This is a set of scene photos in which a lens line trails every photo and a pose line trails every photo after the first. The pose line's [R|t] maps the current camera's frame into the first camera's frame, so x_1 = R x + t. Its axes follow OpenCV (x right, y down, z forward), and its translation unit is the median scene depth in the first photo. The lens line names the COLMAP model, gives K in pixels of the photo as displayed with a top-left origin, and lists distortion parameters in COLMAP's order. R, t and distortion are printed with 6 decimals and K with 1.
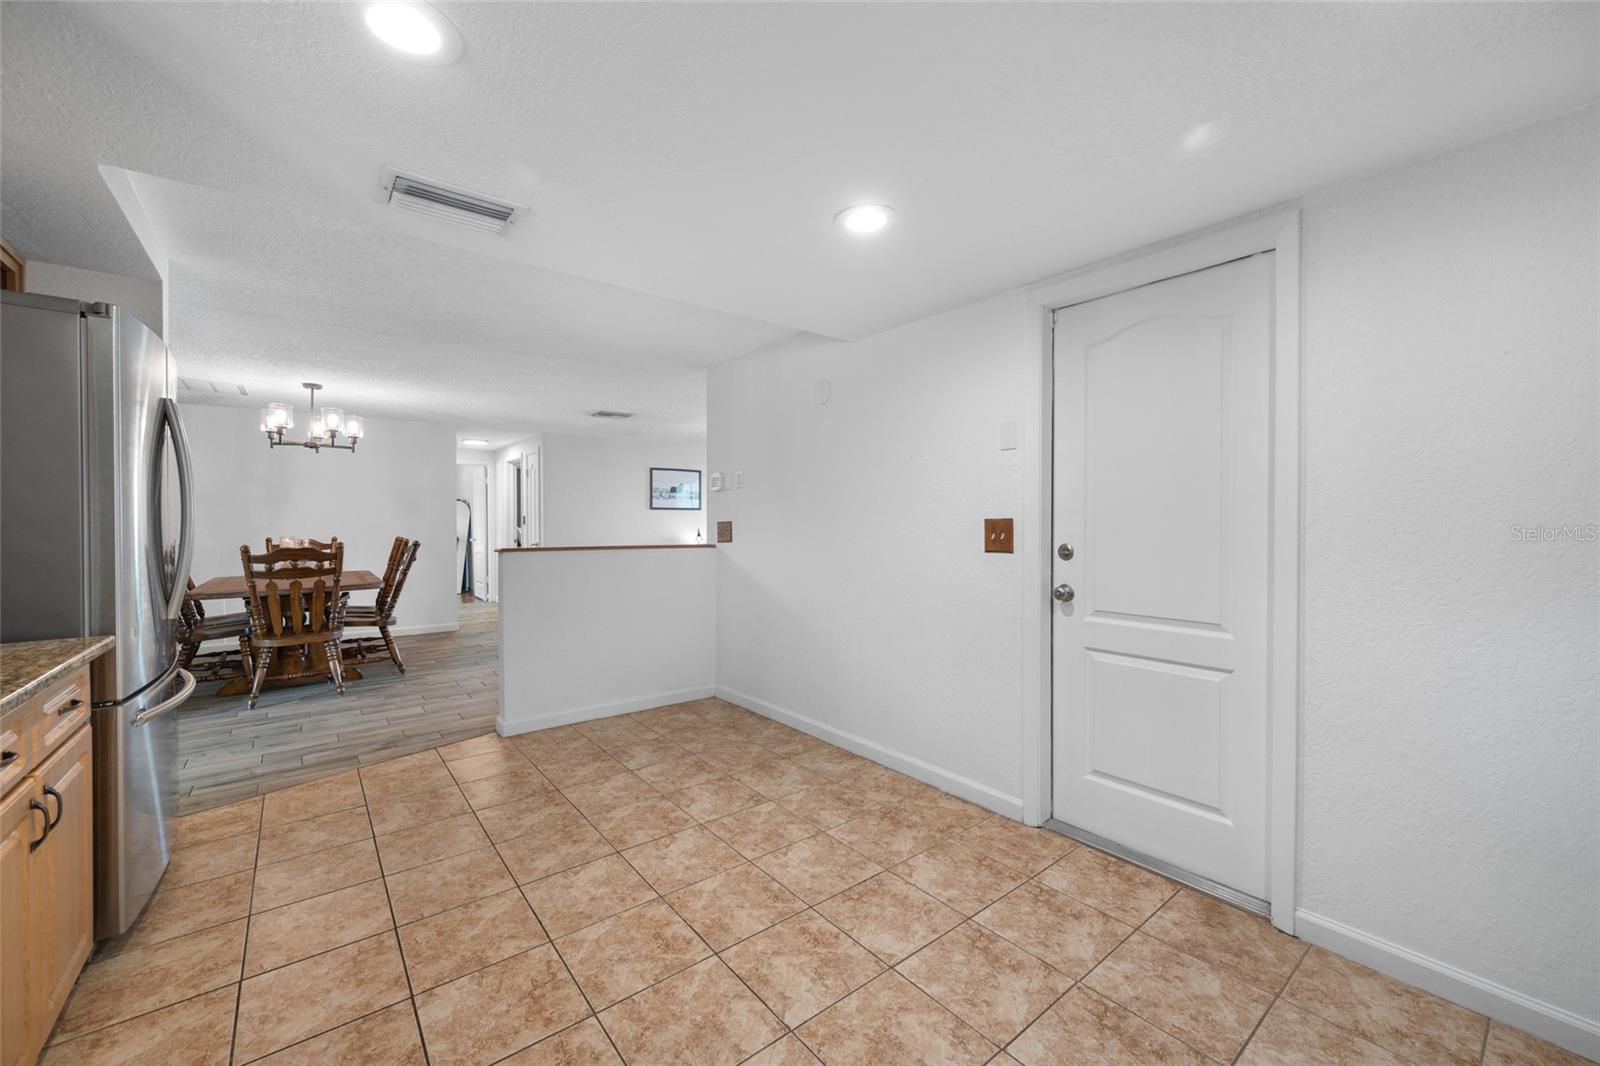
lens RADIAL K [[634.0, 0, 794.7], [0, 634.0, 525.6], [0, 0, 1]] dist [-0.001569, 0.000482]
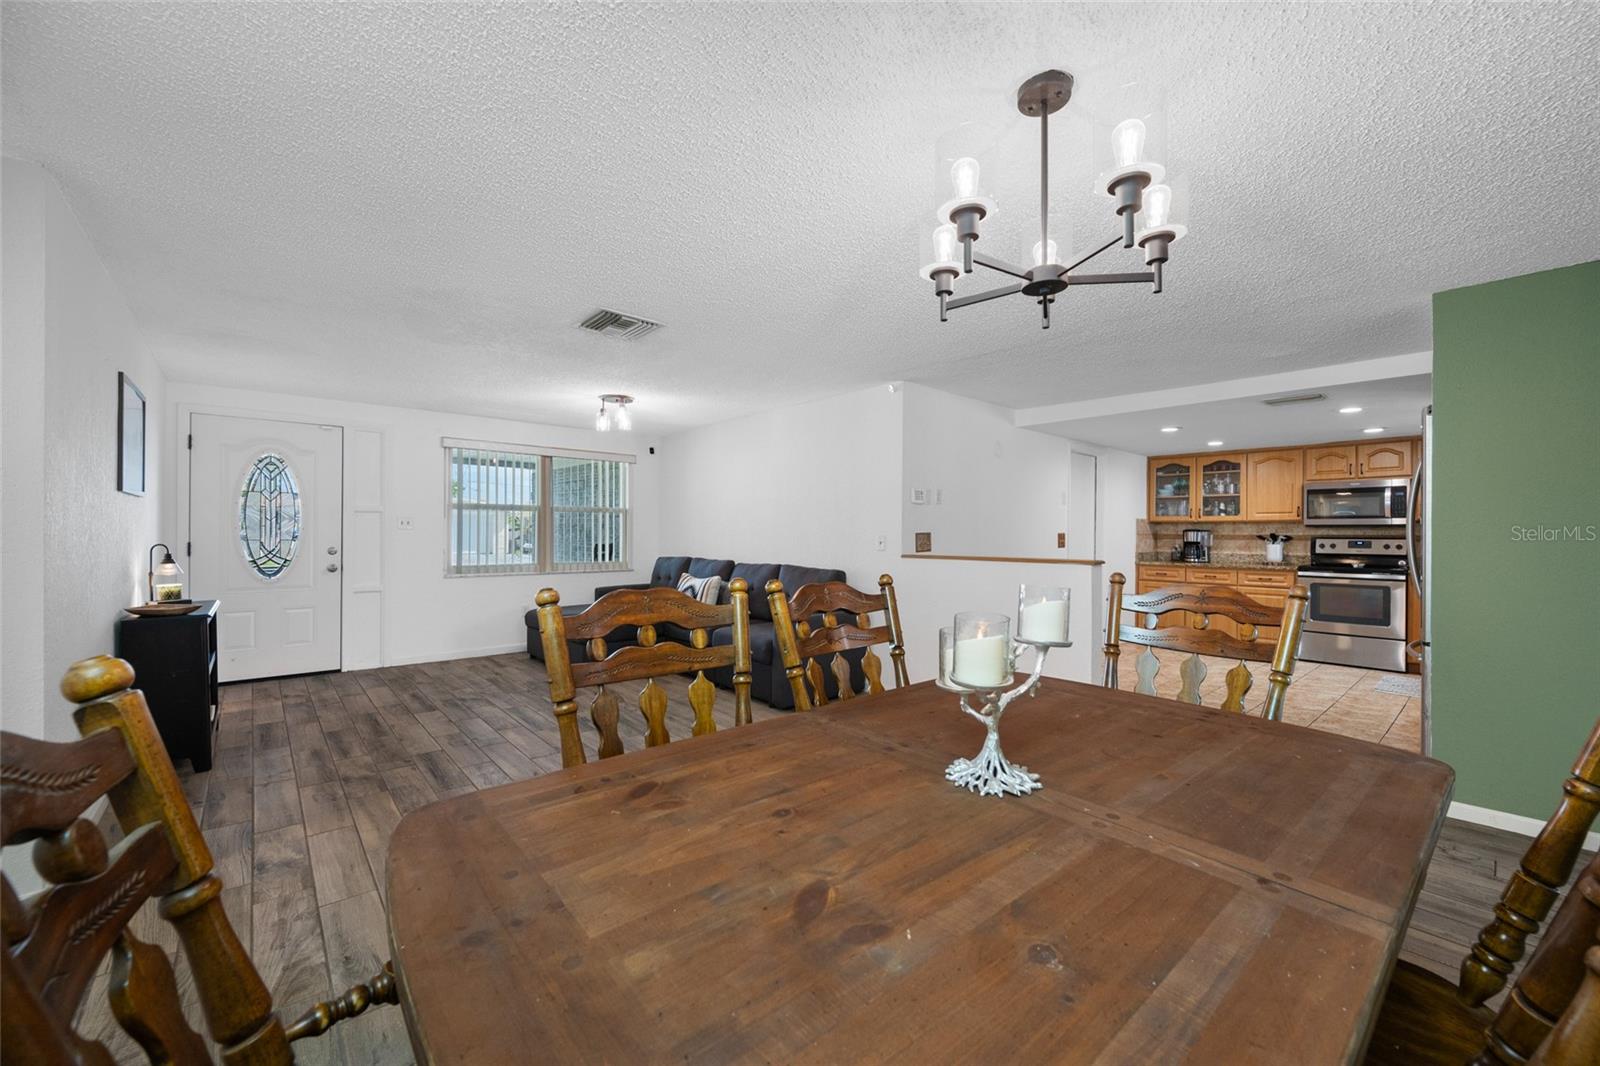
lens RADIAL K [[625.8, 0, 800.0], [0, 625.8, 533.0], [0, 0, 1]] dist [-0.002200, -0.000130]
pose [[-0.049854, 0.001921, 0.998755, -2.042595], [-0.001458, 0.999997, -0.001996, -0.008040], [-0.998755, -0.001555, -0.049851, 2.182560]]
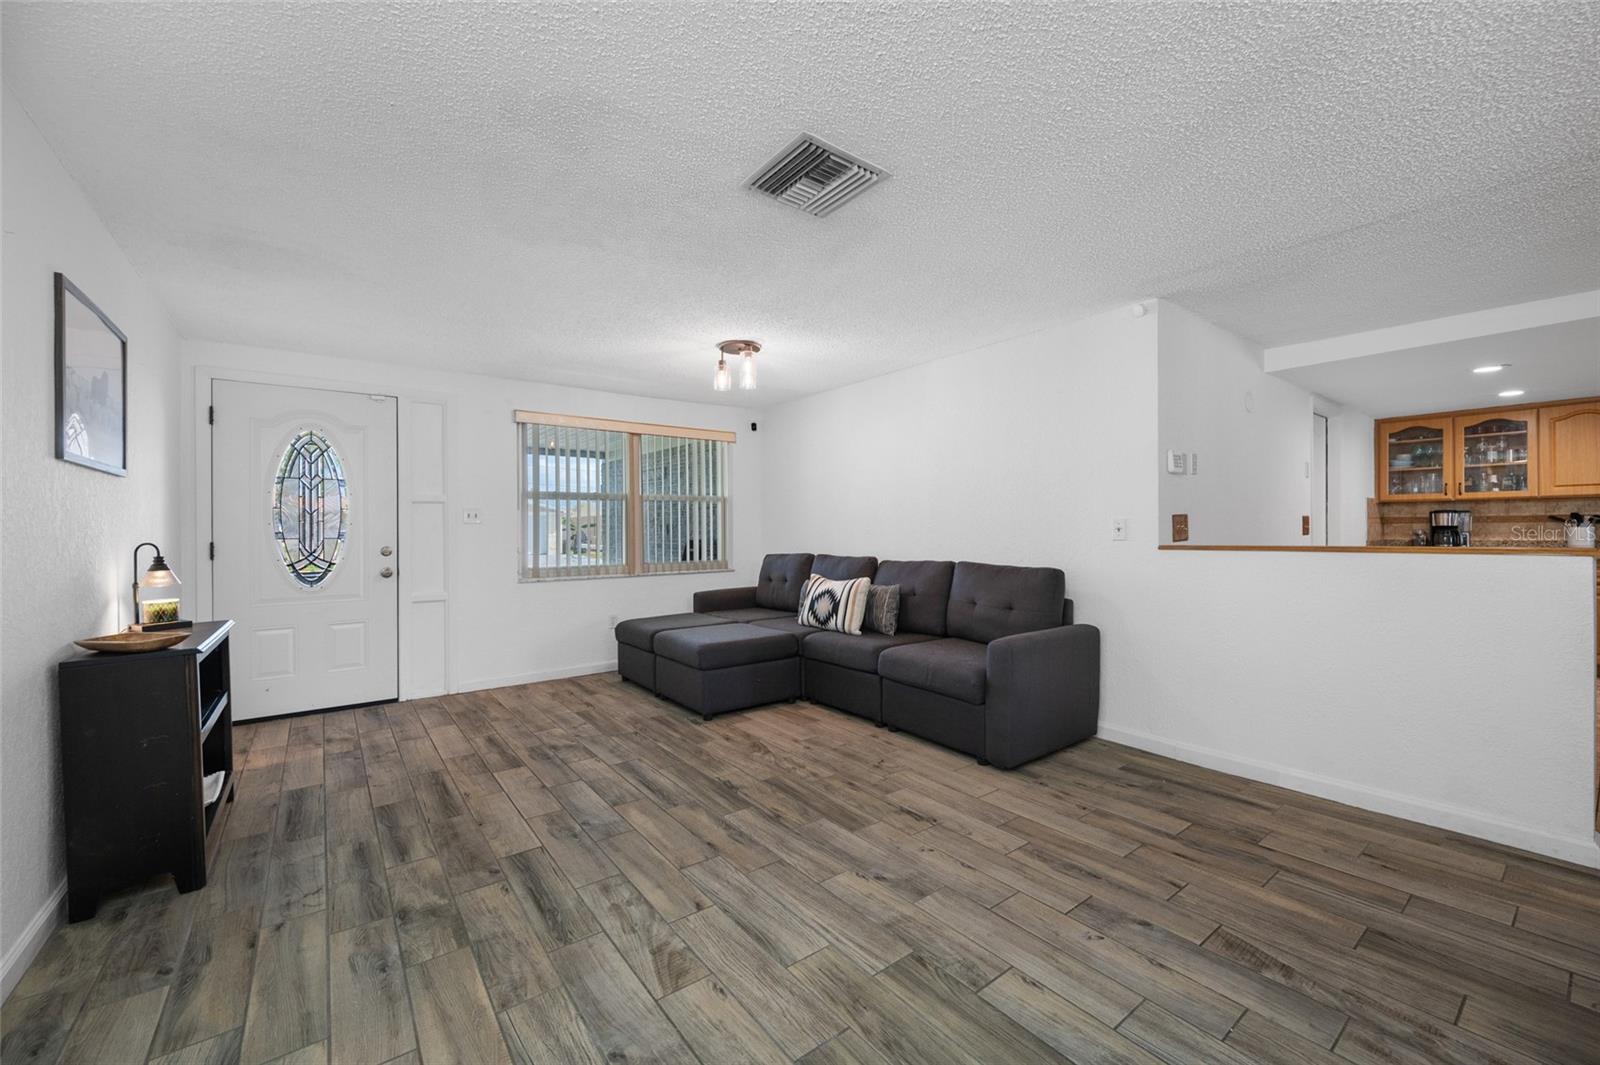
lens RADIAL K [[629.5, 0, 803.2], [0, 629.5, 526.8], [0, 0, 1]] dist [0.000493, -0.000279]
pose [[0.014860, 0.007308, 0.999863, -1.544154], [0.013597, 0.999879, -0.007510, 0.012288], [-0.999797, 0.013707, 0.014759, 2.499871]]
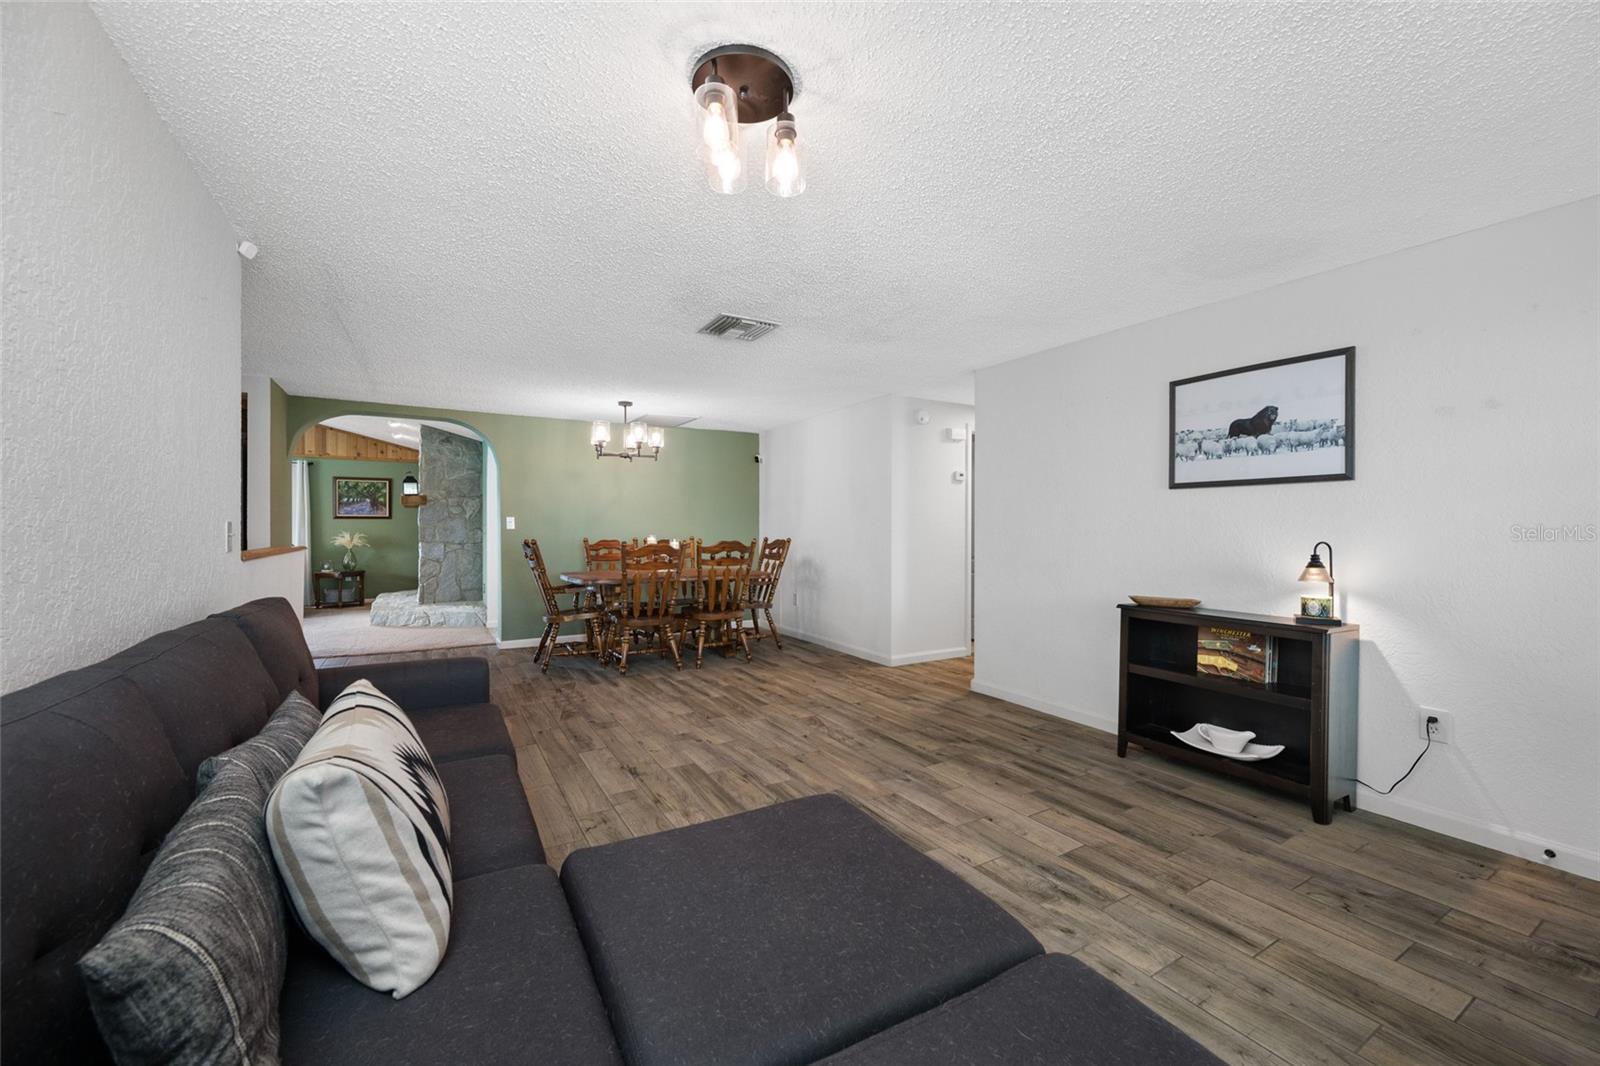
lens RADIAL K [[634.5, 0, 804.8], [0, 634.5, 529.2], [0, 0, 1]] dist [-0.001068, -0.000020]
pose [[-0.127341, 0.005051, -0.991846, 0.653855], [-0.005946, 0.999965, 0.005856, -0.005272], [0.991841, 0.006643, -0.127307, 2.825399]]
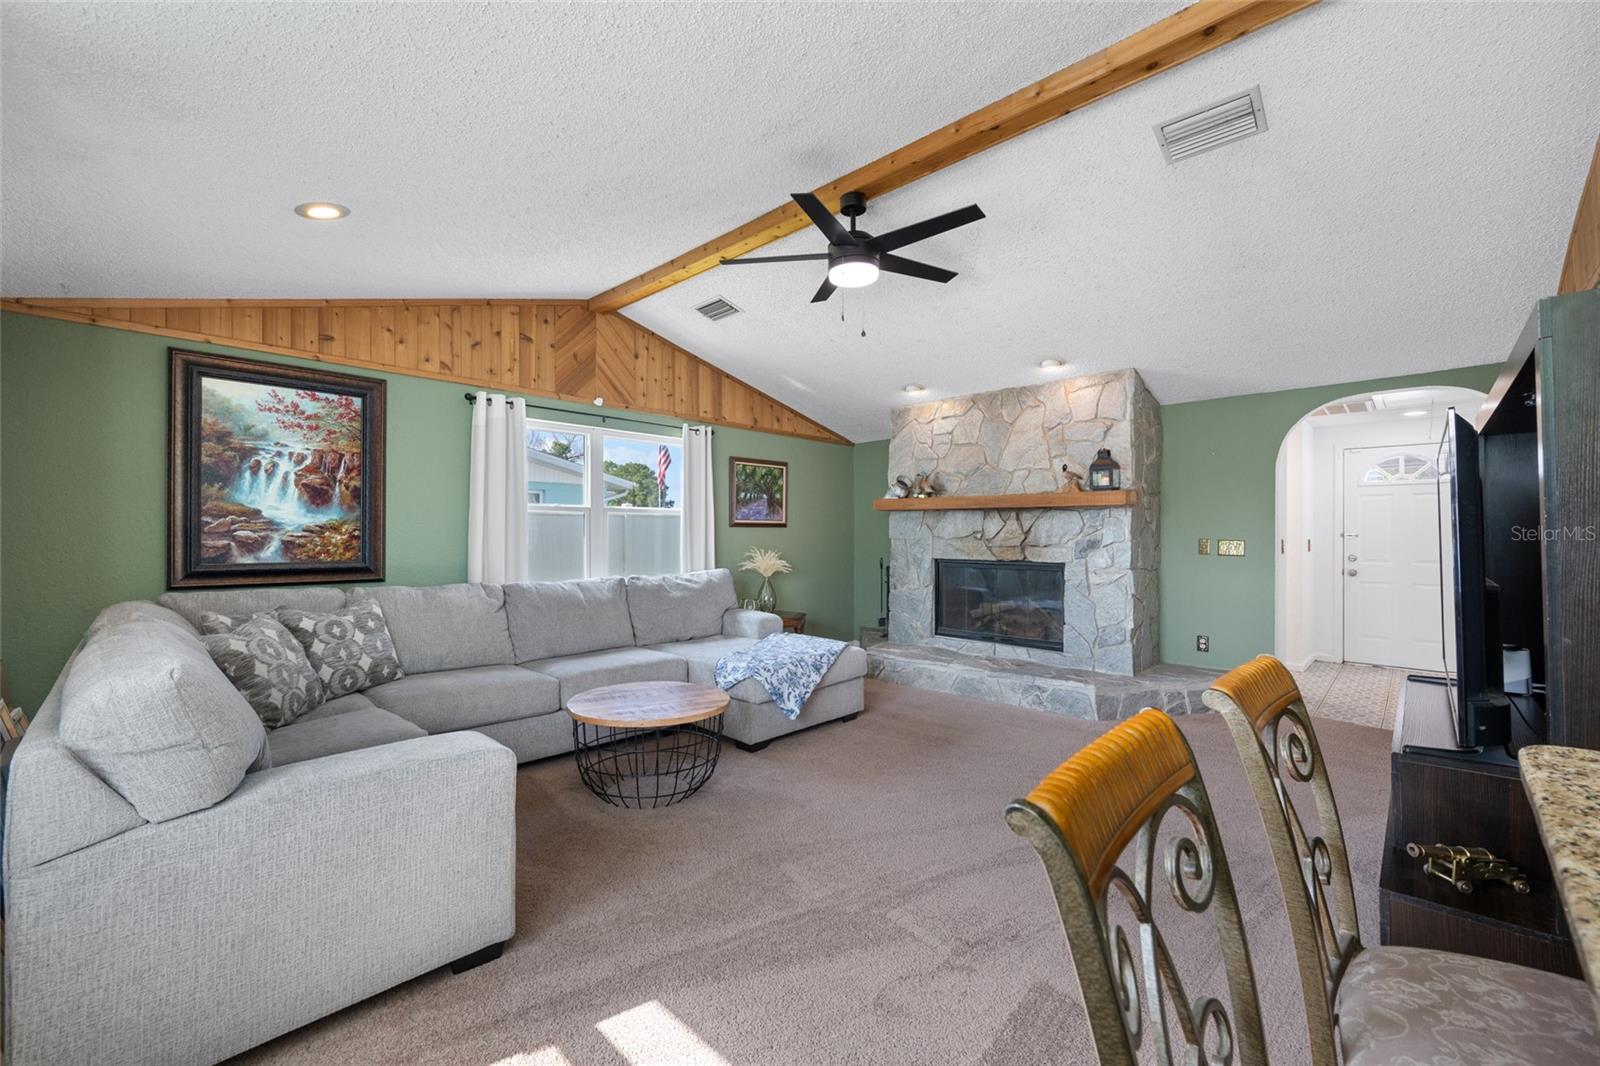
lens RADIAL K [[647.1, 0, 781.5], [0, 647.1, 537.4], [0, 0, 1]] dist [-0.000229, -0.000049]
pose [[0.133767, 0.009048, -0.990972, -0.435407], [-0.007873, 0.999936, 0.008067, -0.010362], [0.990982, 0.006723, 0.133830, -0.638316]]
